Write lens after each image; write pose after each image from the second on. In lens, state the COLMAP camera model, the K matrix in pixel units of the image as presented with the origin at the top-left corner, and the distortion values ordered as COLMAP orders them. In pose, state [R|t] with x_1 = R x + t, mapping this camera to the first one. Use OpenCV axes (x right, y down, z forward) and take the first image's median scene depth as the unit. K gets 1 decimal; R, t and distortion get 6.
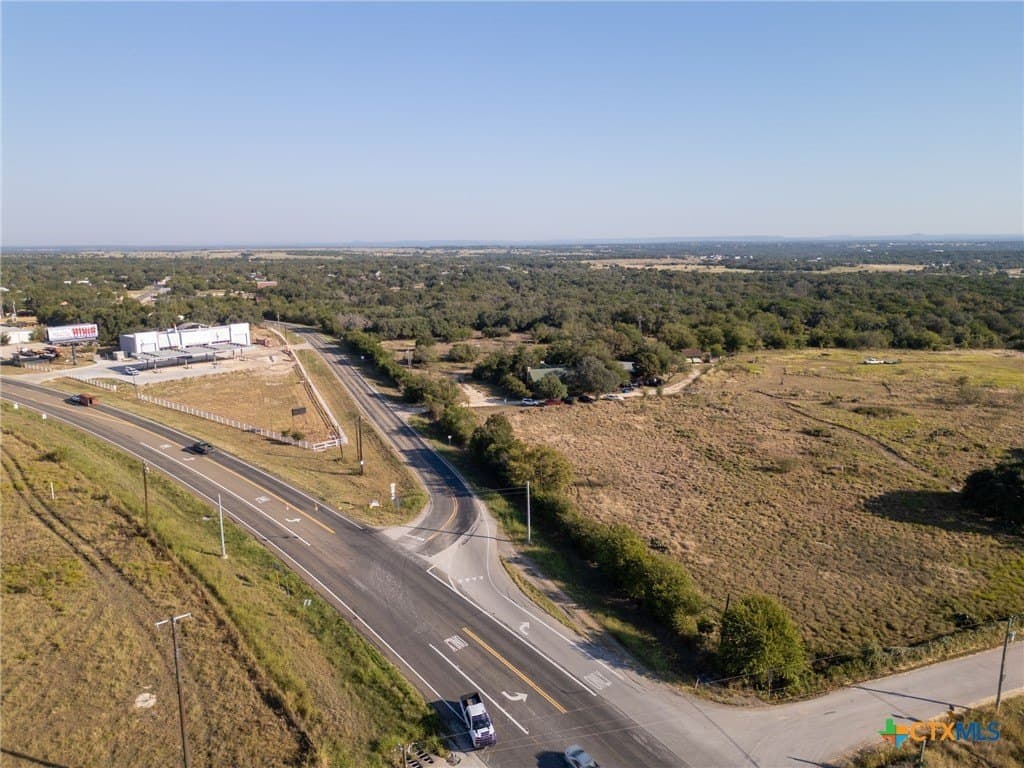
lens RADIAL K [[717.8, 0, 513.0], [0, 717.8, 385.9], [0, 0, 1]] dist [0.092593, -0.089601]
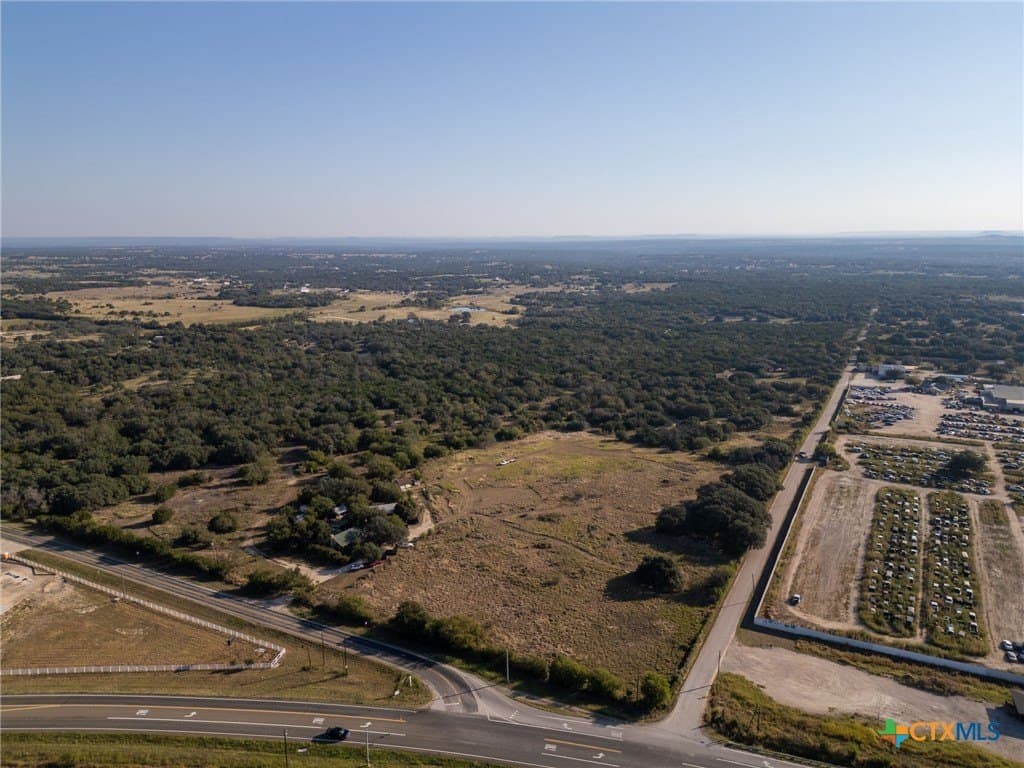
lens RADIAL K [[717.8, 0, 513.0], [0, 717.8, 385.9], [0, 0, 1]] dist [0.092593, -0.089601]
pose [[0.758163, -0.136596, 0.637598, -0.769842], [0.135350, 0.989482, 0.051038, -0.458952], [-0.637863, 0.047604, 0.768677, -0.357323]]
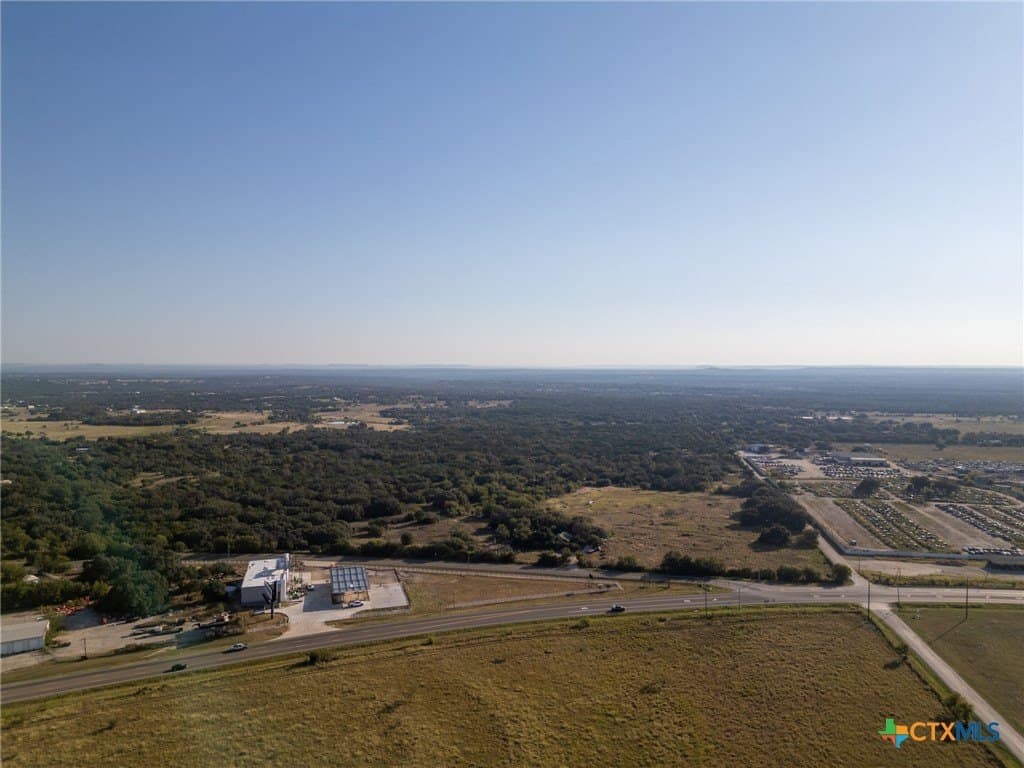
lens RADIAL K [[717.8, 0, 513.0], [0, 717.8, 385.9], [0, 0, 1]] dist [0.092593, -0.089601]
pose [[0.517523, -0.022462, 0.855374, -2.392131], [0.167071, 0.983068, -0.075267, -0.418809], [-0.839200, 0.181861, 0.512513, 0.069875]]
